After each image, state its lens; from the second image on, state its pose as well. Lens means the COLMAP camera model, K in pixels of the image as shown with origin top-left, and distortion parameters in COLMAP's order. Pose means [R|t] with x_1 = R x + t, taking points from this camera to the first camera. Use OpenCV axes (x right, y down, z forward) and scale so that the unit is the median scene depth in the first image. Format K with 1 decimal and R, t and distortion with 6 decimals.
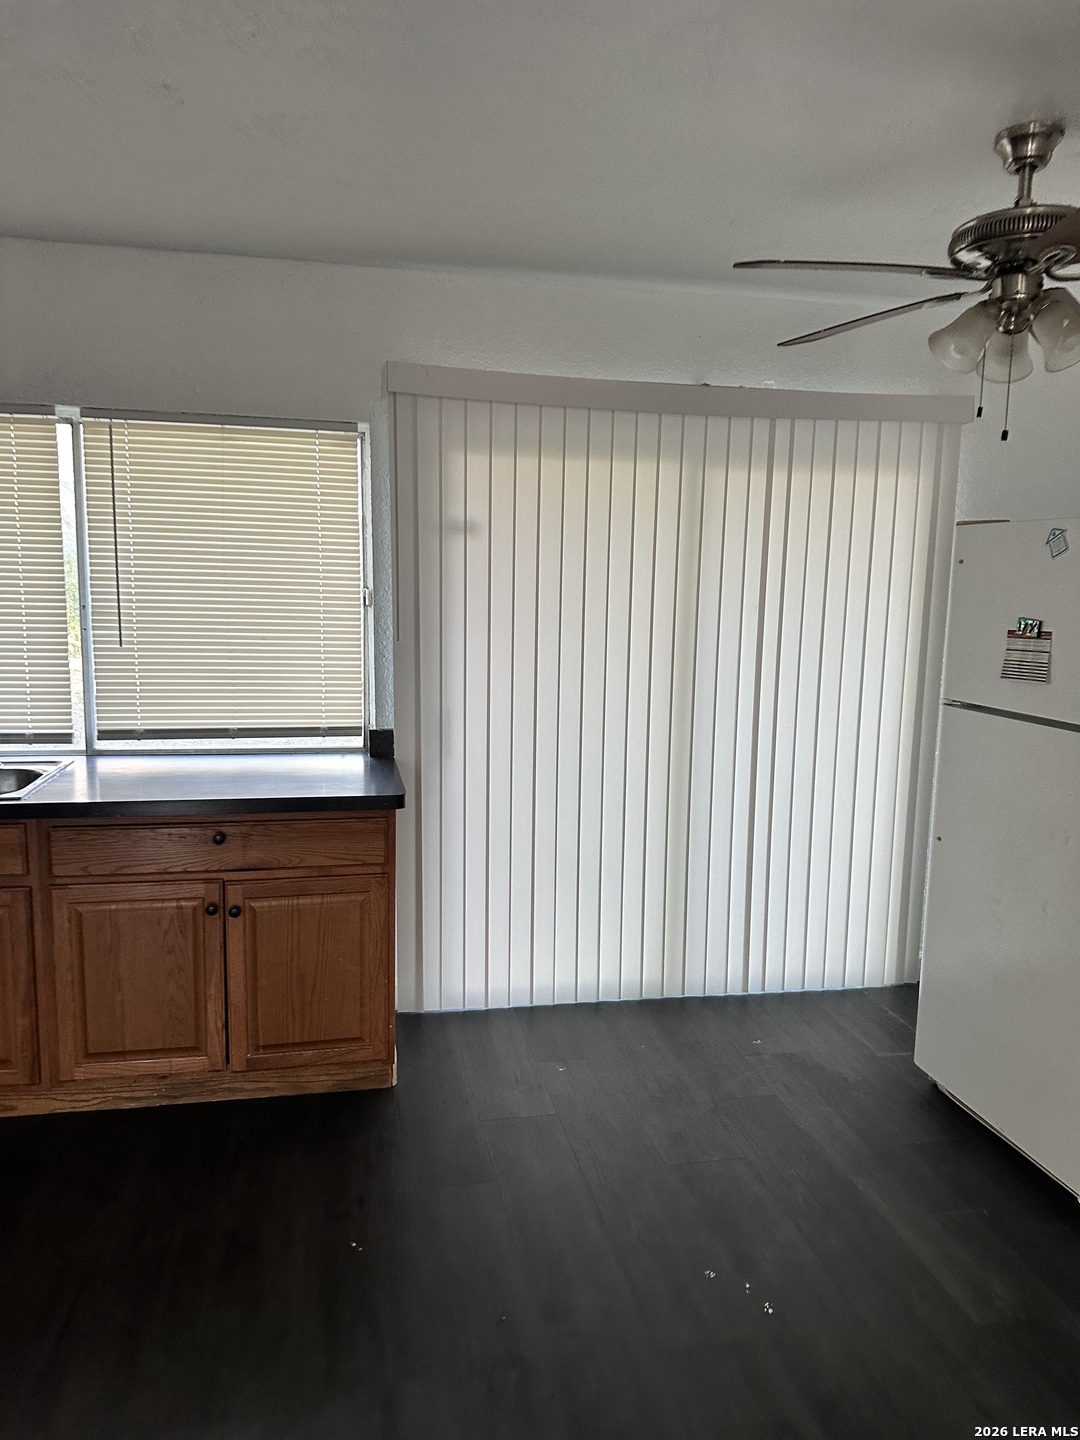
lens RADIAL K [[1053.4, 0, 540.0], [0, 1053.4, 720.0], [0, 0, 1]] dist [0.059047, -0.002244]
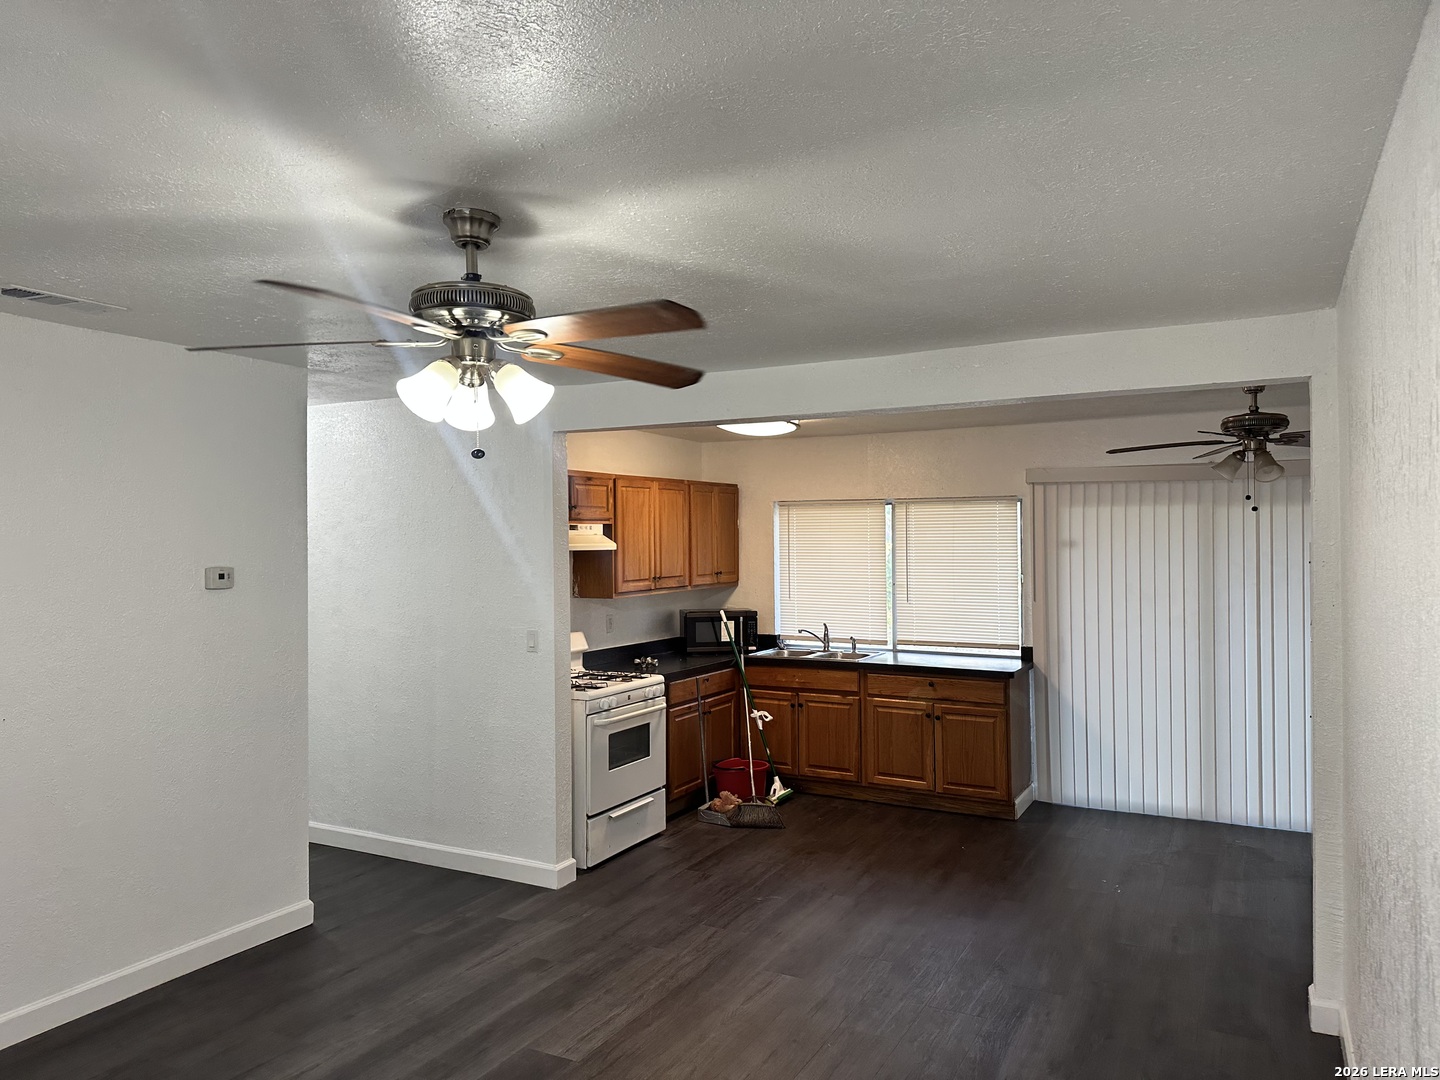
lens RADIAL K [[992.8, 0, 720.0], [0, 992.8, 540.0], [0, 0, 1]] dist [0.024166, -0.067204]
pose [[0.779773, -0.022209, -0.625668, 0.584251], [-0.067324, 0.990601, -0.119069, 0.074192], [0.622432, 0.134969, 0.770949, -0.833405]]
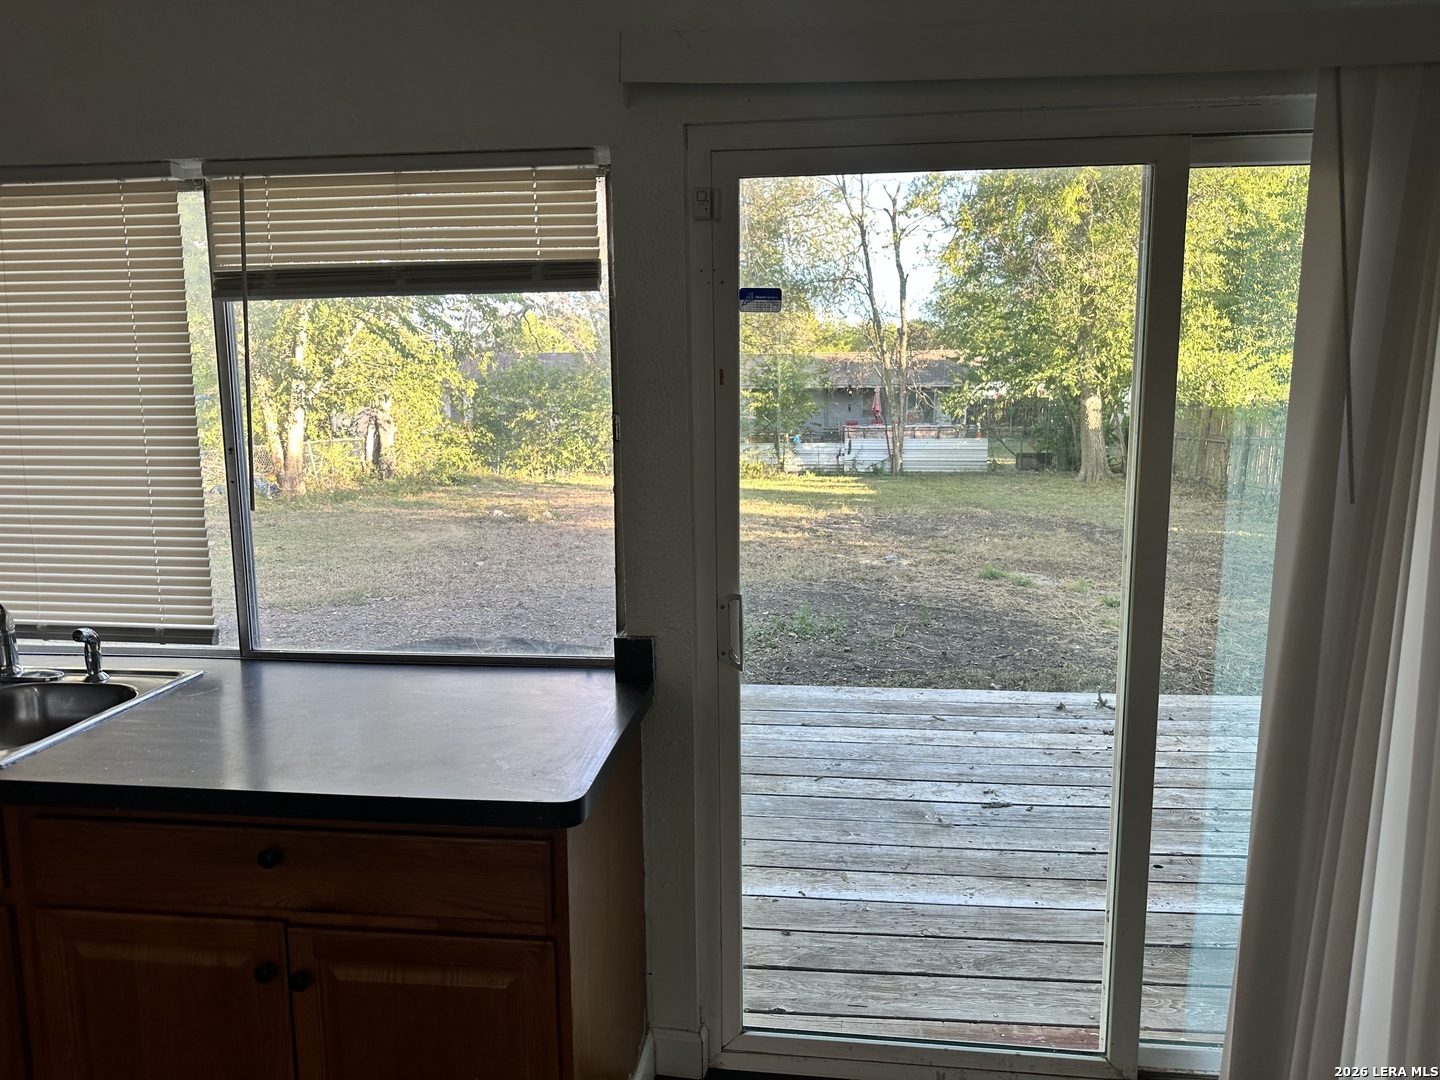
lens RADIAL K [[992.8, 0, 720.0], [0, 992.8, 540.0], [0, 0, 1]] dist [0.024166, -0.067204]
pose [[0.953559, 0.022585, -0.300358, 0.076770], [-0.018054, 0.999678, 0.017851, -0.063847], [0.300665, -0.011600, 0.953659, 0.466827]]
